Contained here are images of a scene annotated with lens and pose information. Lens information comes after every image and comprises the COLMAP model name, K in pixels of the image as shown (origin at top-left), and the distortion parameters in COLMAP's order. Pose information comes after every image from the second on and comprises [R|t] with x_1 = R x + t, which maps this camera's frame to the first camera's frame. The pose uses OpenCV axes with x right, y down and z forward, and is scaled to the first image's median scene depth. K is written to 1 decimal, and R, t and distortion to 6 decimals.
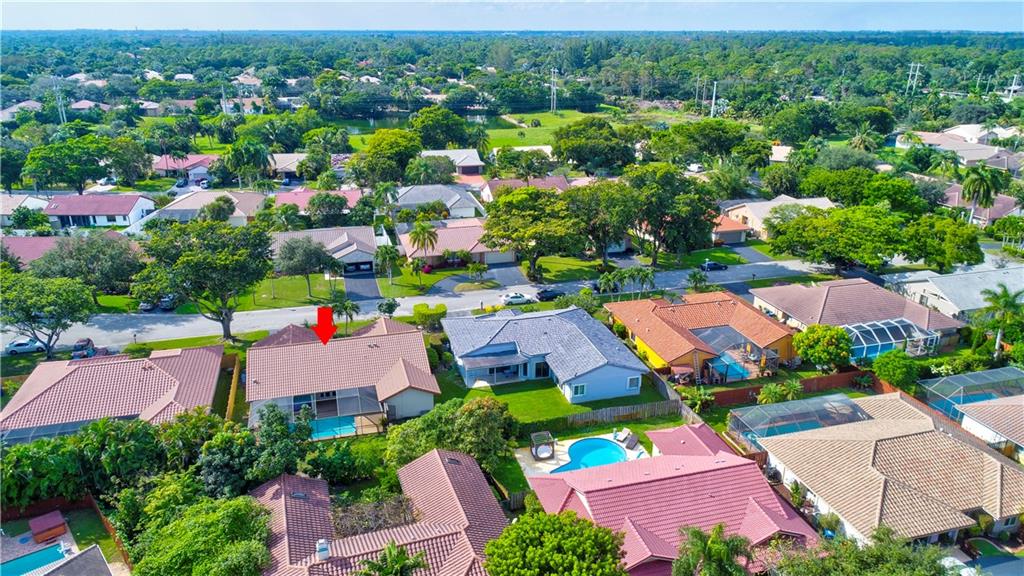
lens RADIAL K [[706.9, 0, 512.0], [0, 706.9, 288.0], [0, 0, 1]] dist [0.003754, -0.001100]
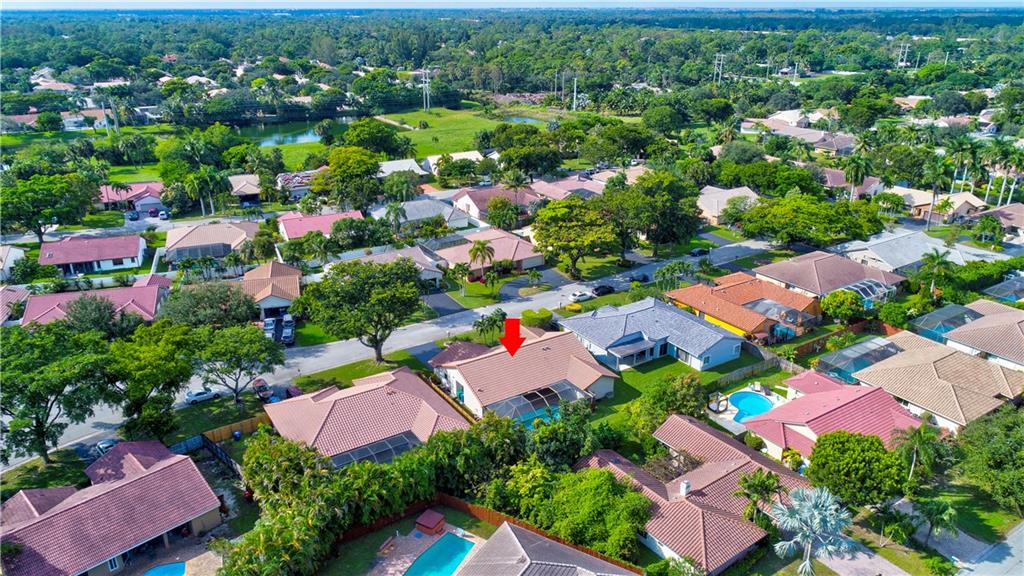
lens RADIAL K [[716.9, 0, 512.0], [0, 716.9, 288.0], [0, 0, 1]] dist [0.004906, 0.000600]
pose [[0.953883, -0.112463, 0.278315, -0.498541], [0.105792, 0.993626, 0.038926, -0.066386], [-0.280918, -0.007687, 0.959701, -0.155797]]
